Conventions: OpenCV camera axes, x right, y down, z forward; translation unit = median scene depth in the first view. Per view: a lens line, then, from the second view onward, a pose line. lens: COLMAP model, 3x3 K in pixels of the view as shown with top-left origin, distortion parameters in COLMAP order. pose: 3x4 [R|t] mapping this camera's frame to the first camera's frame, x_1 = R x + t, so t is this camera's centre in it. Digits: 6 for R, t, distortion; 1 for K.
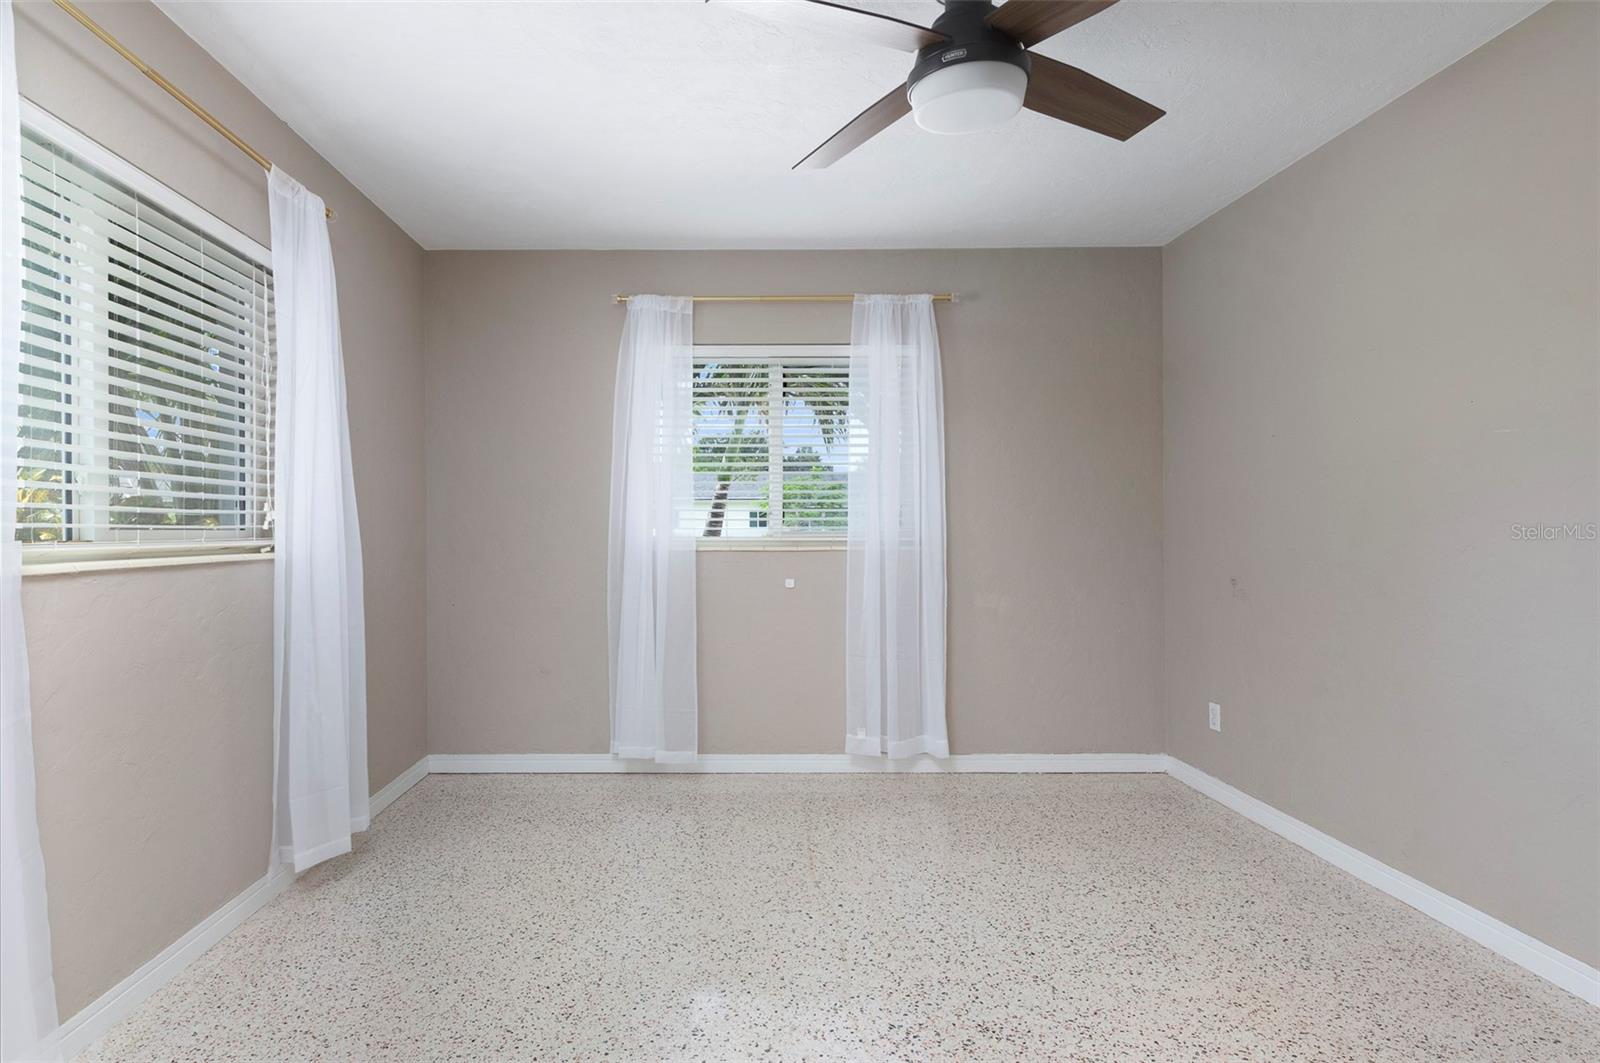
lens RADIAL K [[836.6, 0, 800.0], [0, 836.6, 531.5], [0, 0, 1]] dist [-0.004933, -0.000730]
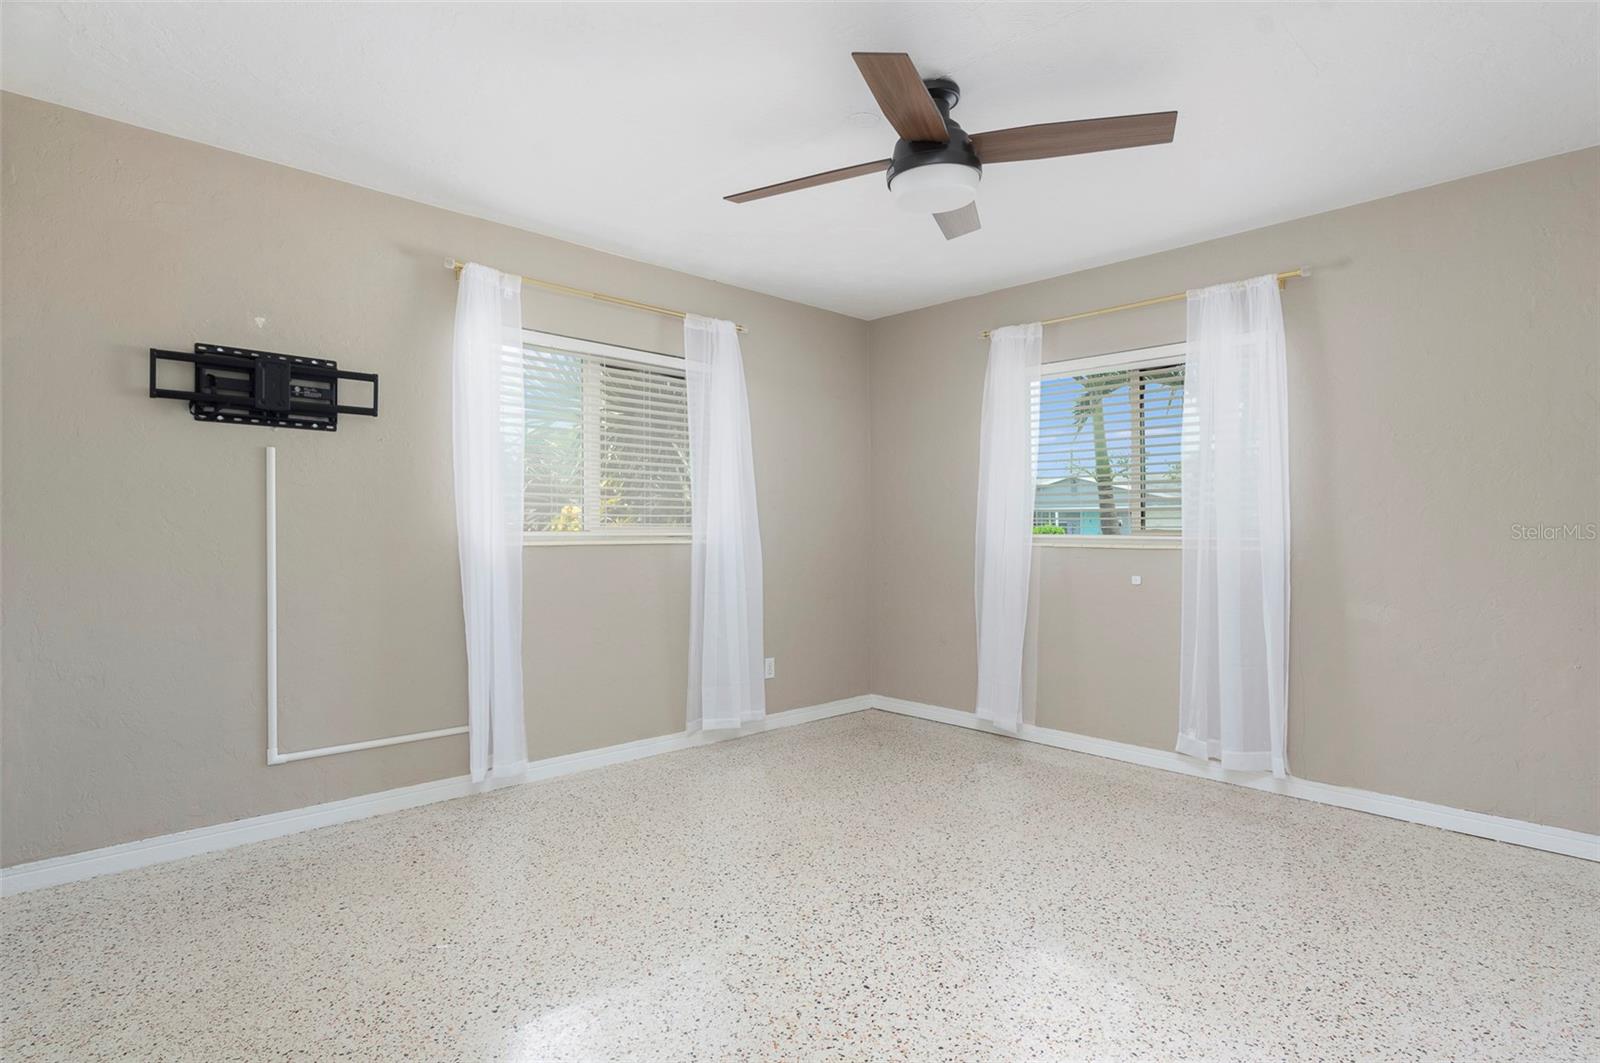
lens RADIAL K [[836.6, 0, 800.0], [0, 836.6, 531.5], [0, 0, 1]] dist [-0.004933, -0.000730]
pose [[0.690911, 0.009296, -0.722880, 0.465435], [-0.005646, 0.999956, 0.007462, -0.003965], [0.722918, -0.001074, 0.690933, -0.014942]]
